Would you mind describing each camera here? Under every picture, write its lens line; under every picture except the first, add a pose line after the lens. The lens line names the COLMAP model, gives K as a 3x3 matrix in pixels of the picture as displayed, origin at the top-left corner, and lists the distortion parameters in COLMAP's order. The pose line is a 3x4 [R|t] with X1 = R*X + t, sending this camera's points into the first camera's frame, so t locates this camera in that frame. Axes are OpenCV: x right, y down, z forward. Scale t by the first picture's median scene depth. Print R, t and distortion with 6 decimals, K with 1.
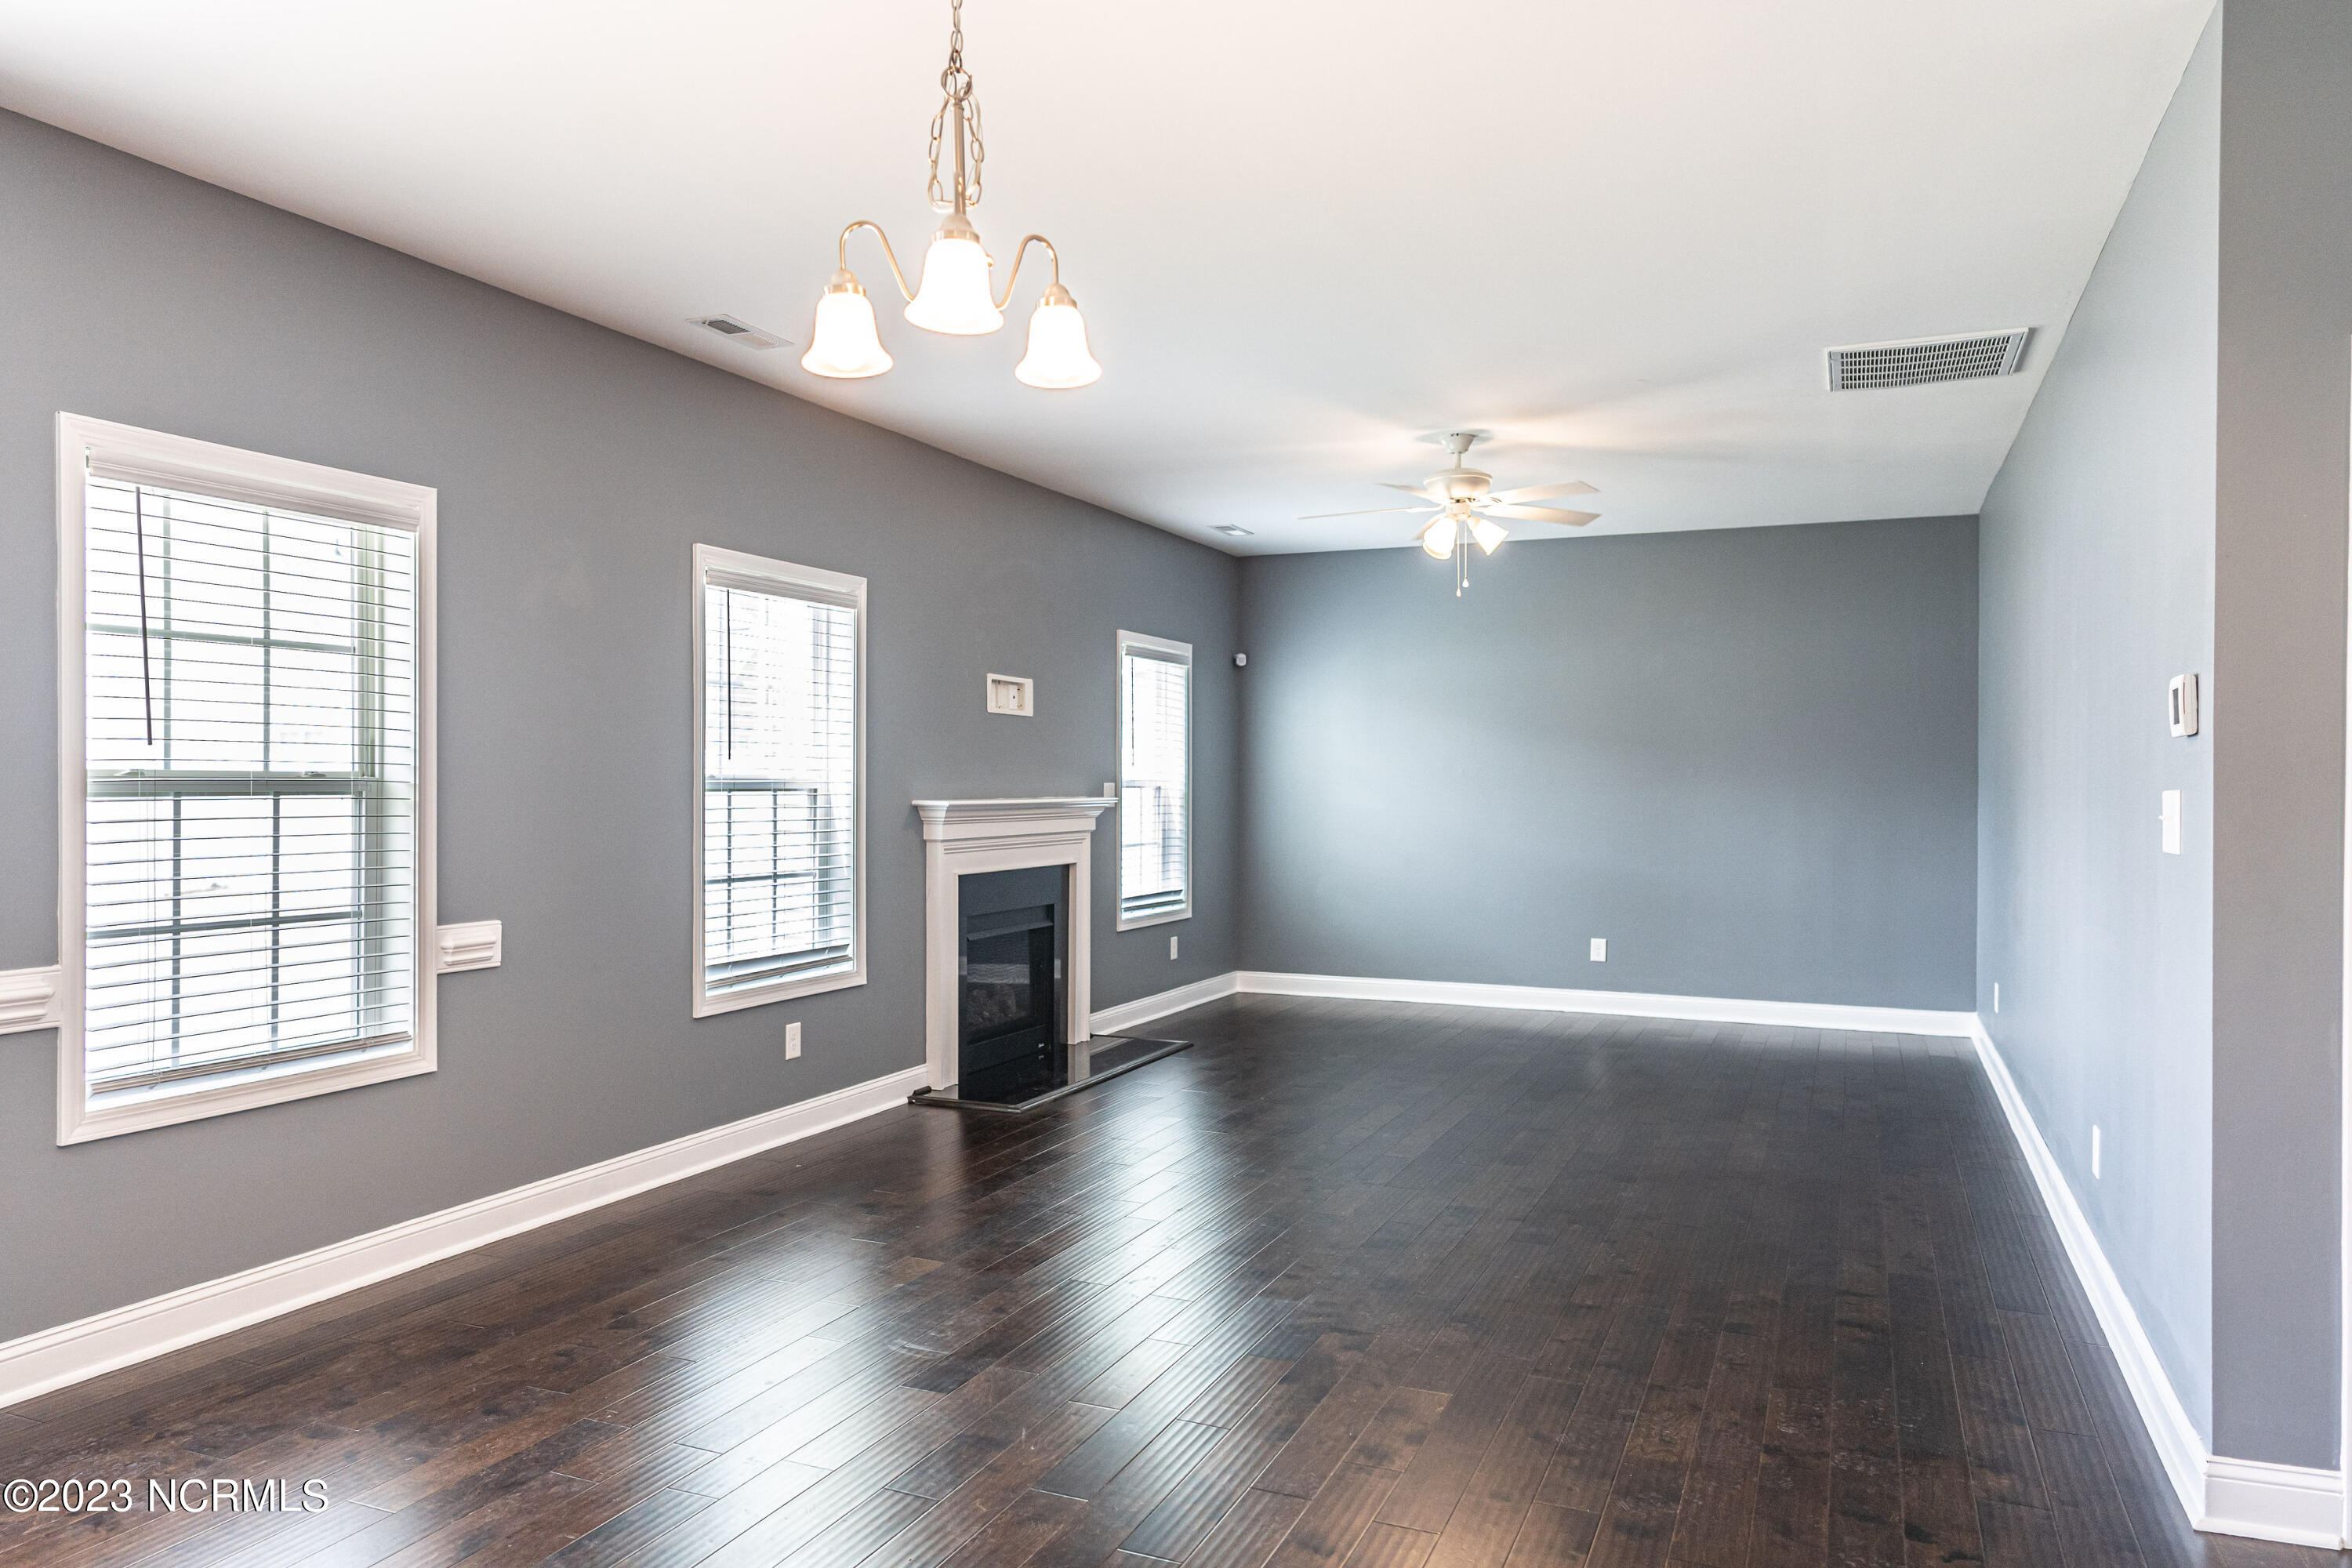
lens RADIAL K [[1584.5, 0, 1162.6], [0, 1584.5, 782.2], [0, 0, 1]] dist [-0.010043, 0.003959]
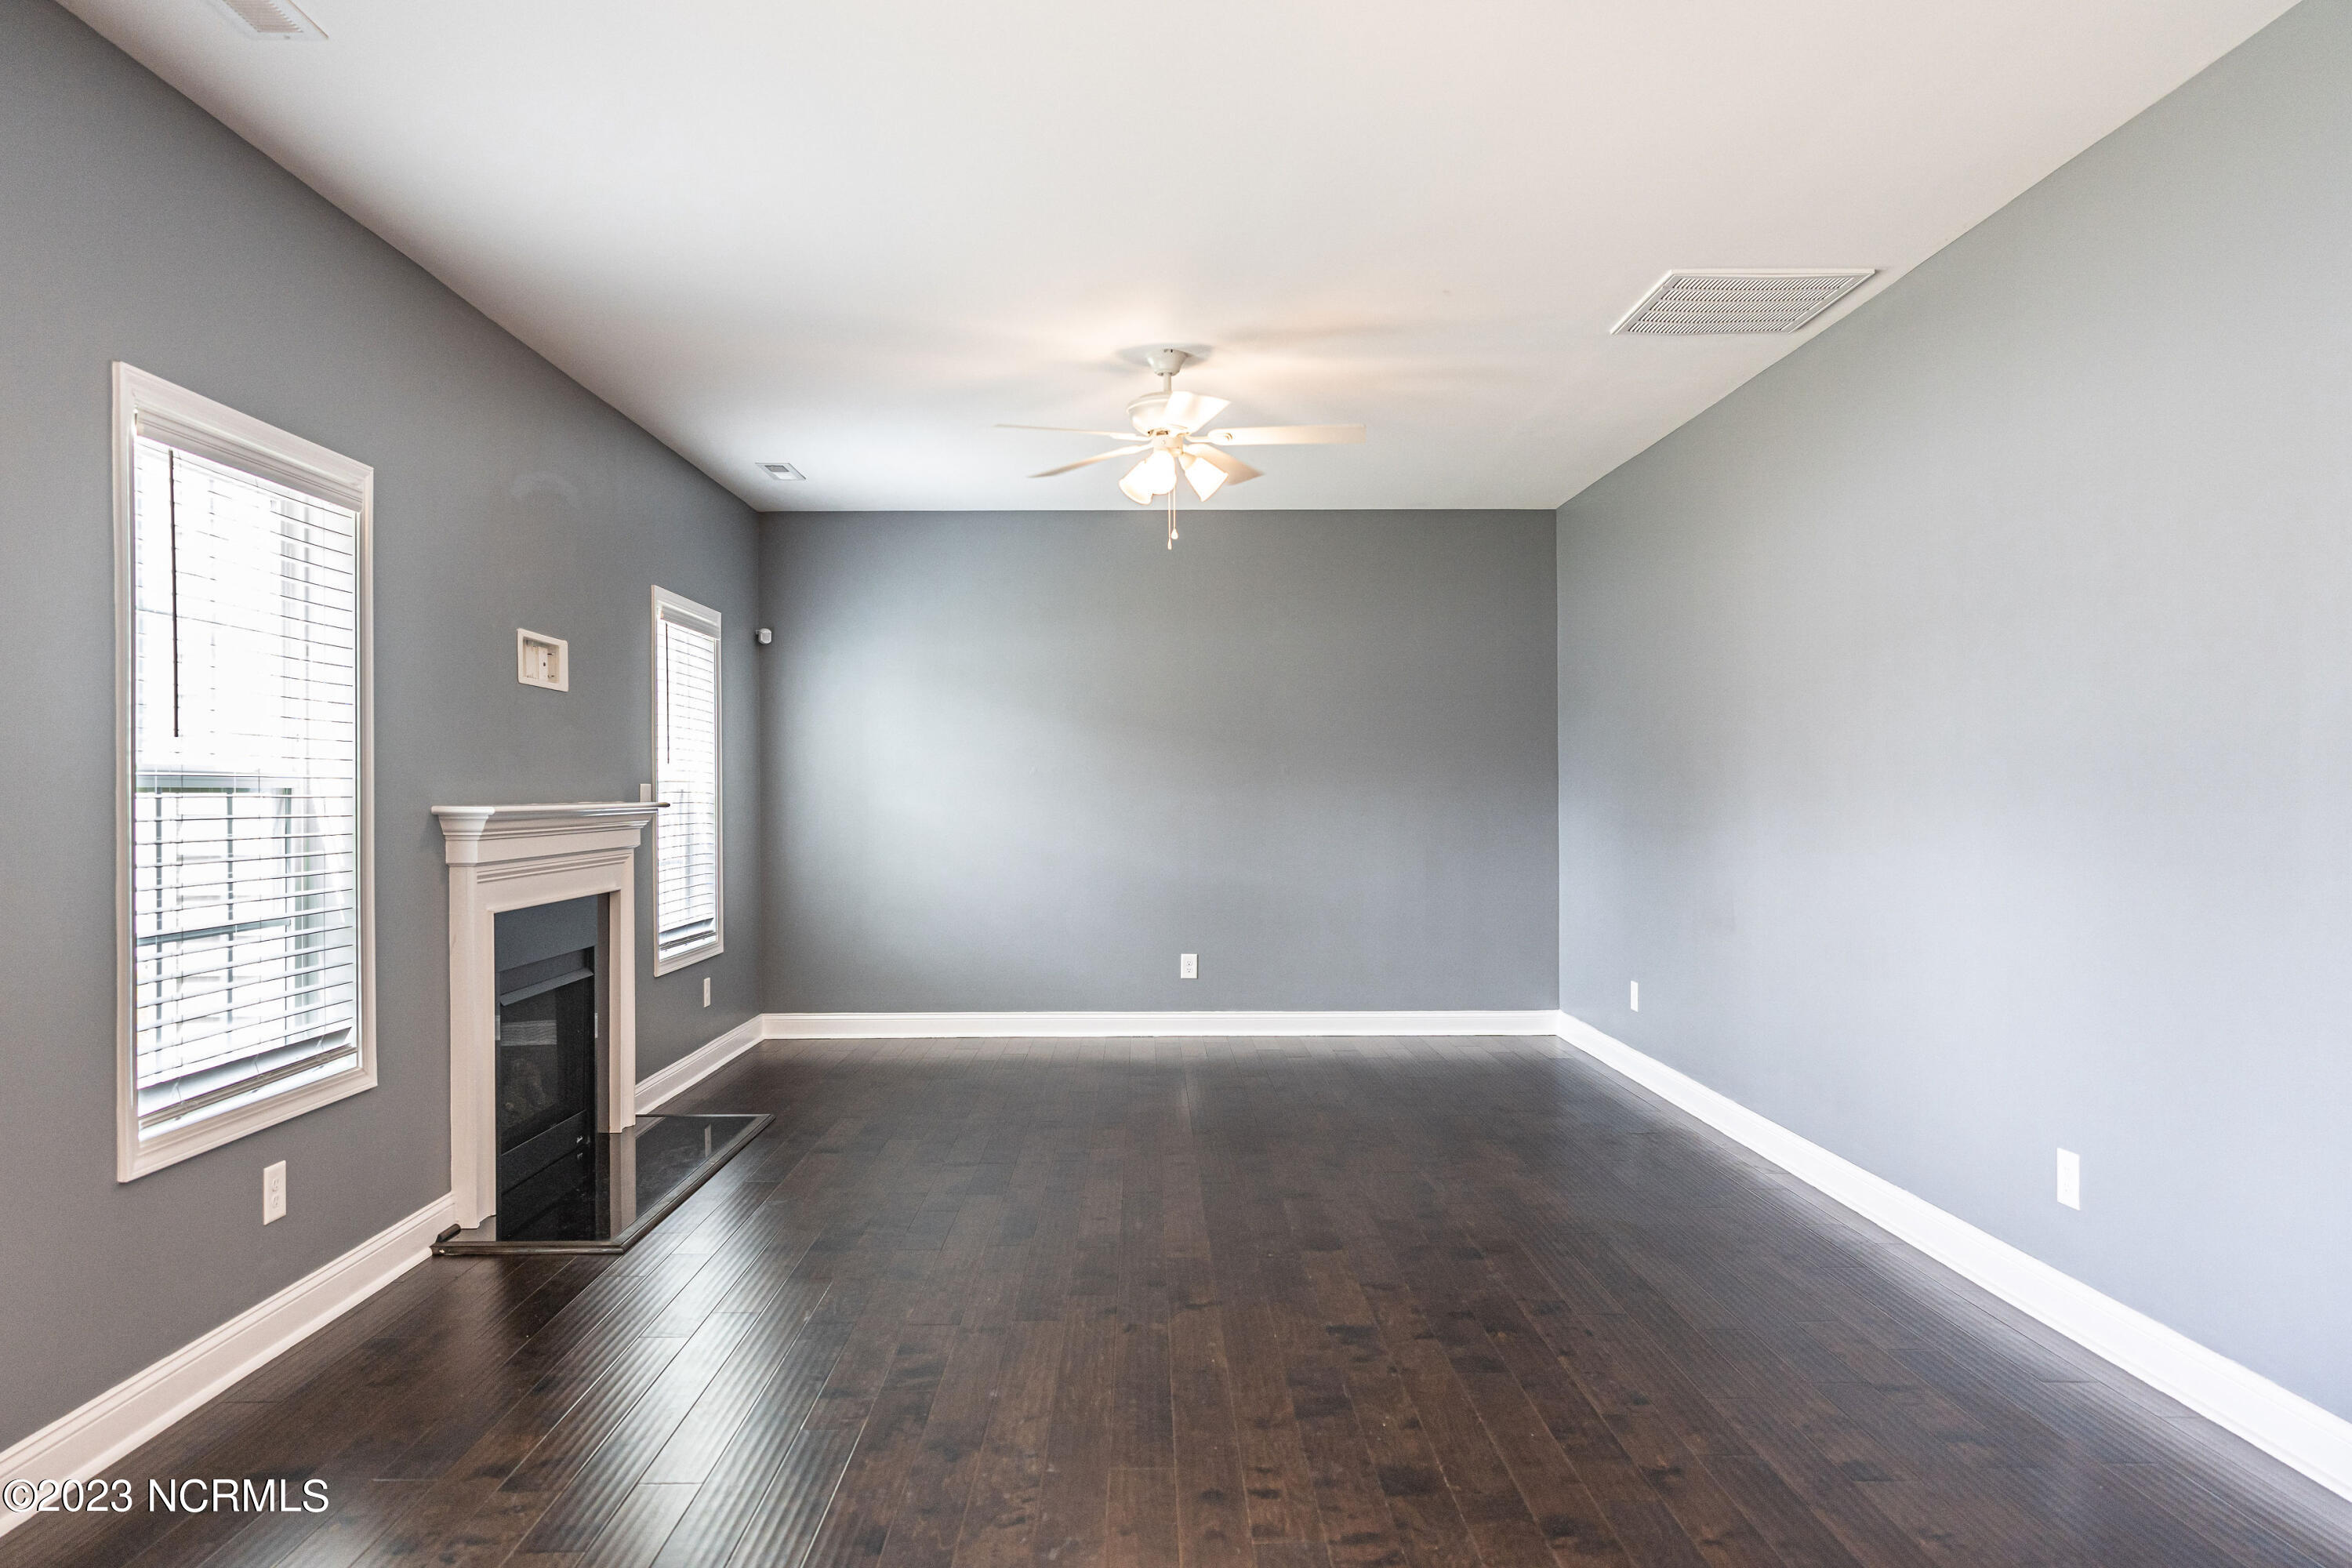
lens RADIAL K [[1567.4, 0, 1169.4], [0, 1567.4, 786.9], [0, 0, 1]] dist [0.001727, -0.001323]
pose [[0.910230, -0.006327, 0.414055, -0.146361], [0.008088, 0.999964, -0.002500, 0.007372], [-0.414024, 0.005624, 0.910249, 0.256096]]
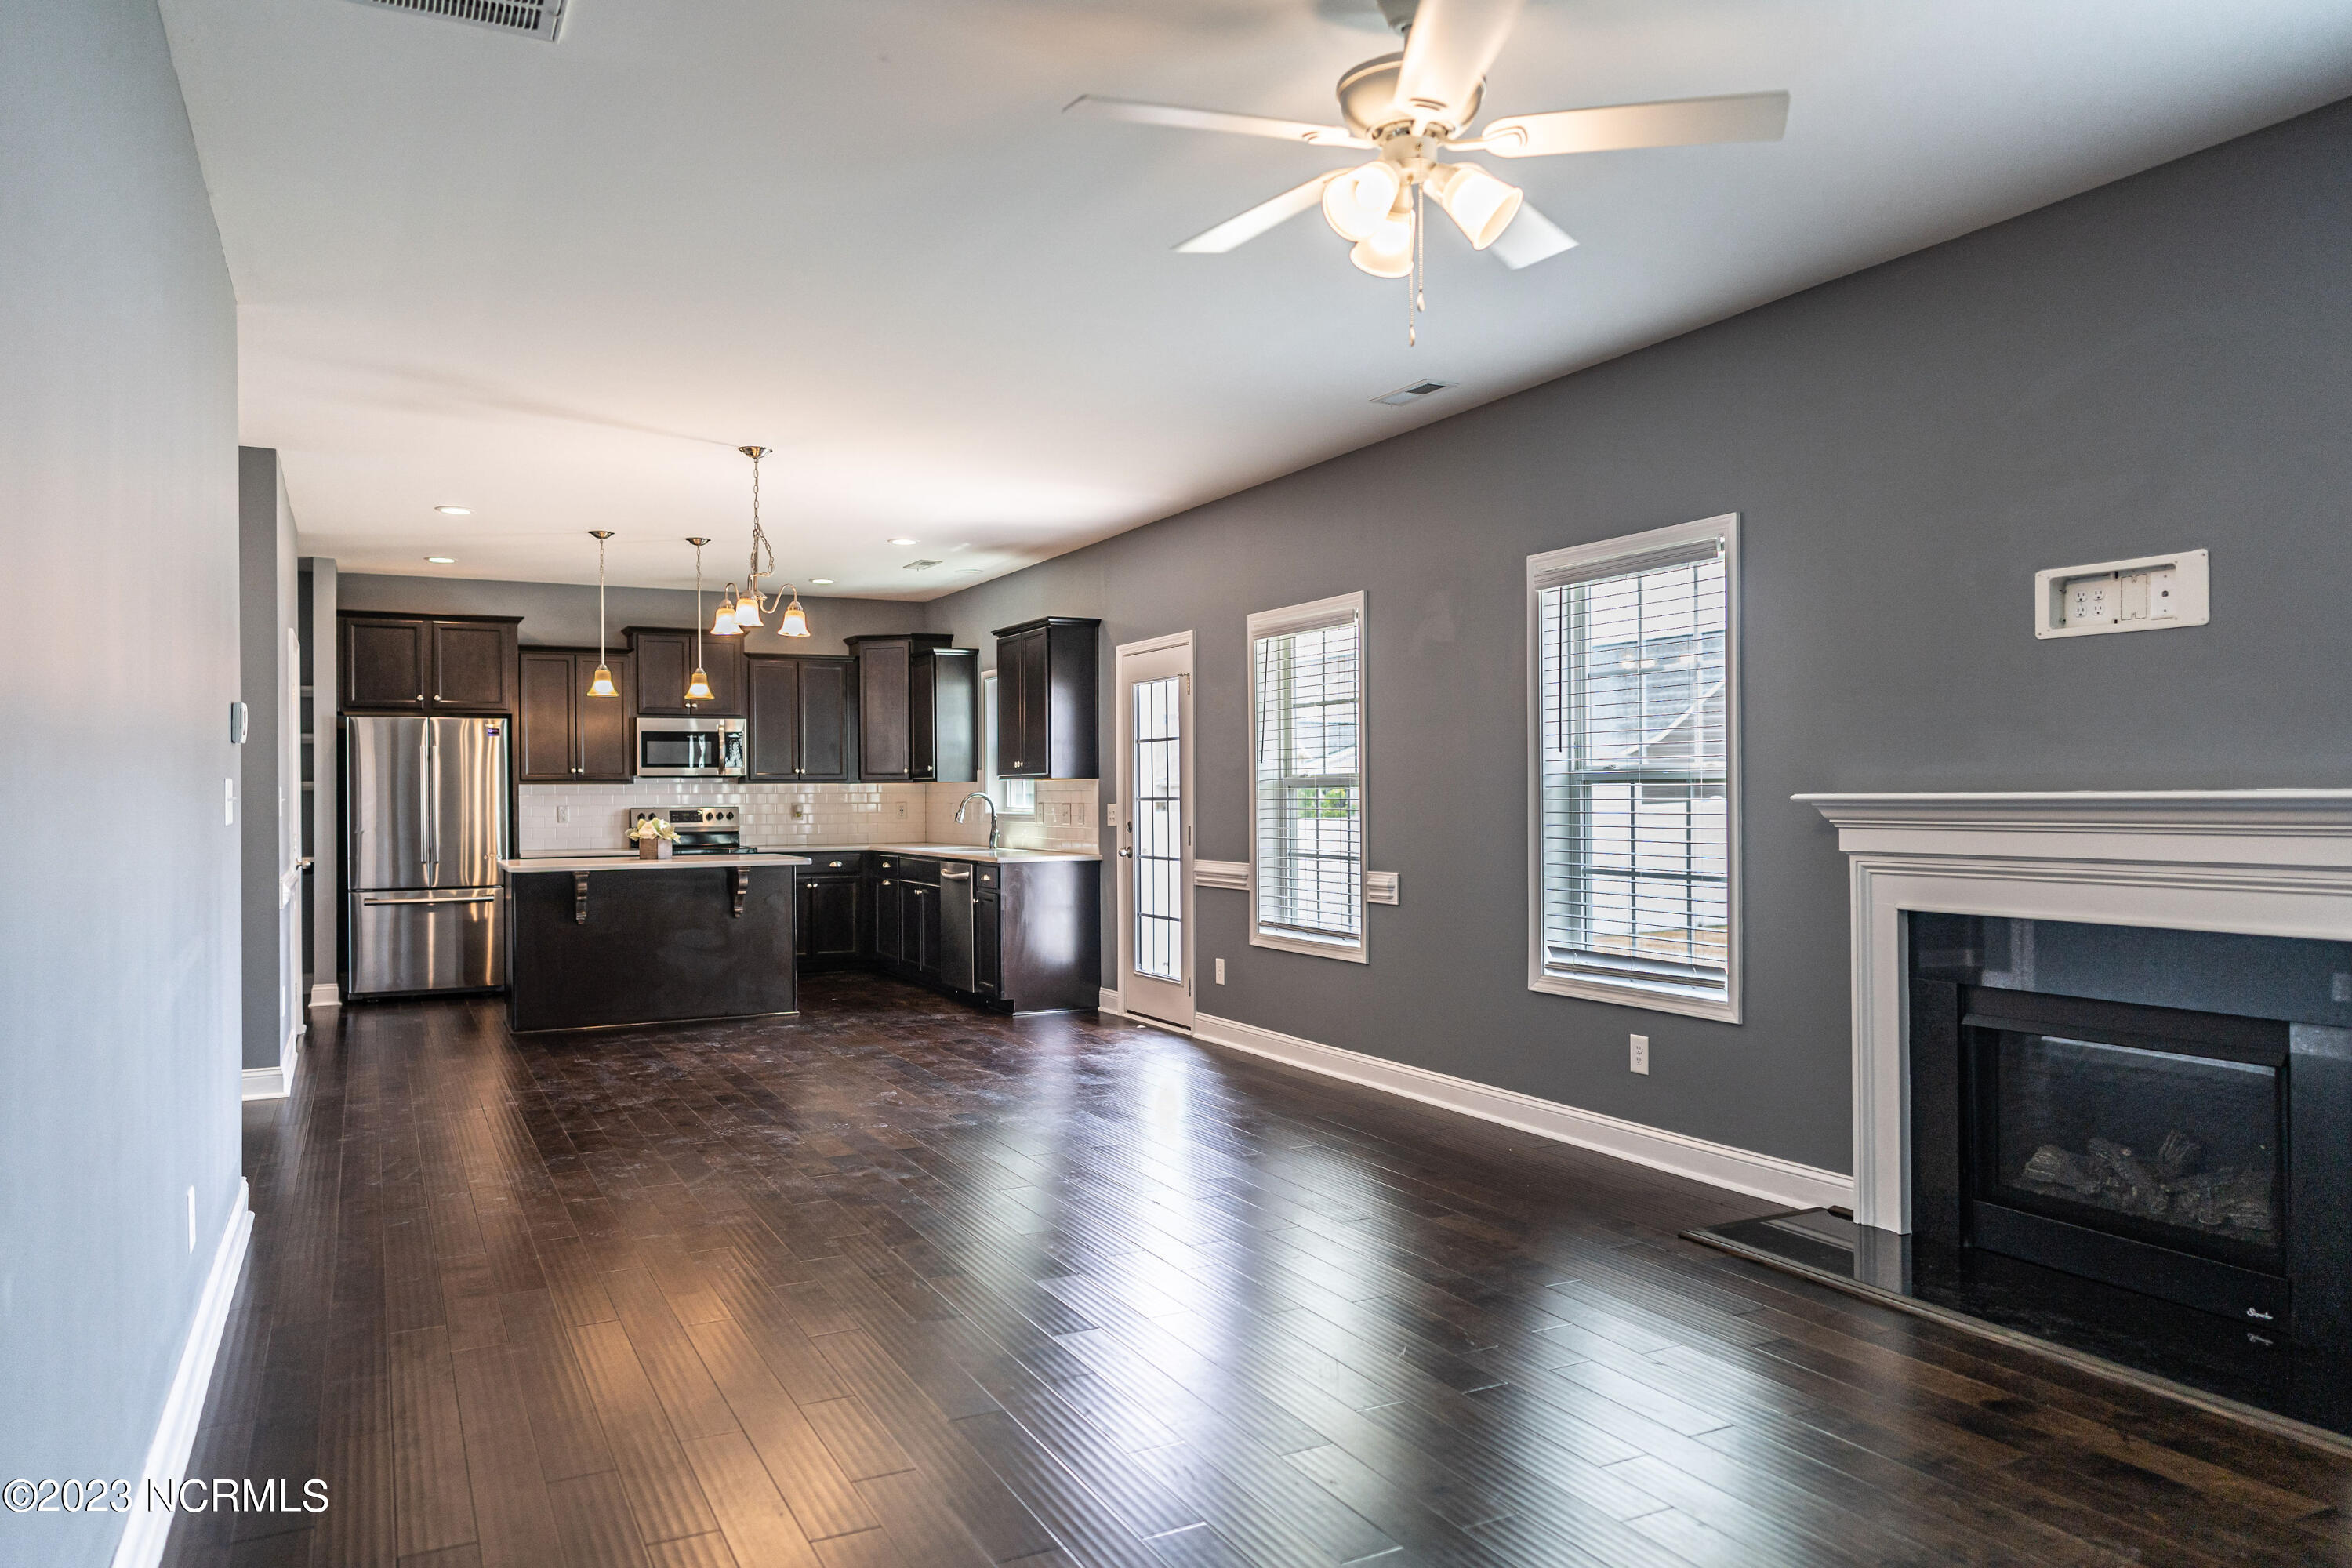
lens RADIAL K [[1584.5, 0, 1162.6], [0, 1584.5, 782.2], [0, 0, 1]] dist [-0.010043, 0.003959]
pose [[-0.640145, 0.000049, -0.768254, 0.565970], [0.009648, 0.999922, -0.007975, 0.009283], [0.768193, -0.012517, -0.640096, 1.203726]]
